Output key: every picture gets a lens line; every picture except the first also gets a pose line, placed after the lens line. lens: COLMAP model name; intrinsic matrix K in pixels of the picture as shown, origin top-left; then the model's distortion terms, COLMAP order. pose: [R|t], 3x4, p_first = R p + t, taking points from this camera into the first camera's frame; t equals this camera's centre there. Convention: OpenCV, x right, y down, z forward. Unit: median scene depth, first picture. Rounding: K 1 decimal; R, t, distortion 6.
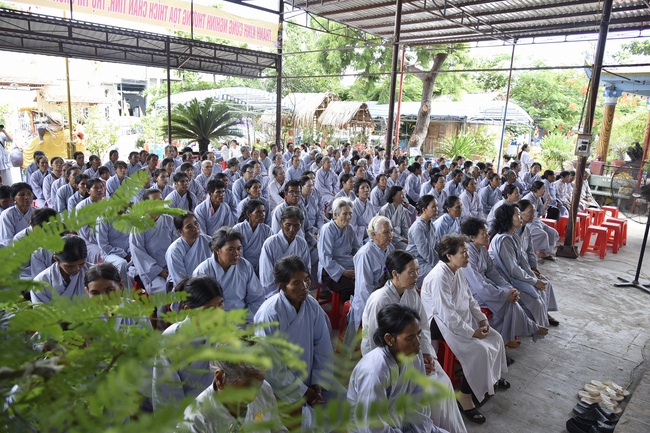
lens RADIAL K [[437.6, 0, 325.7], [0, 437.6, 218.5], [0, 0, 1]] dist [-0.040914, 0.009557]
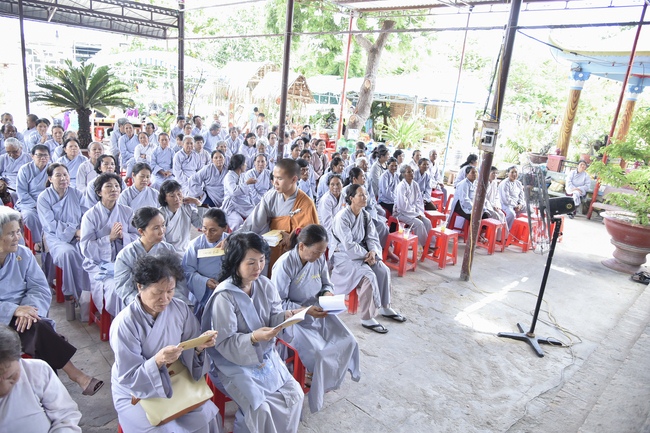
lens RADIAL K [[437.6, 0, 324.7], [0, 437.6, 214.0], [0, 0, 1]] dist [-0.040914, 0.009557]
pose [[0.998874, 0.047436, 0.000966, 0.188374], [-0.047436, 0.998076, 0.039915, -0.031501], [0.000929, -0.039916, 0.999203, 0.147928]]
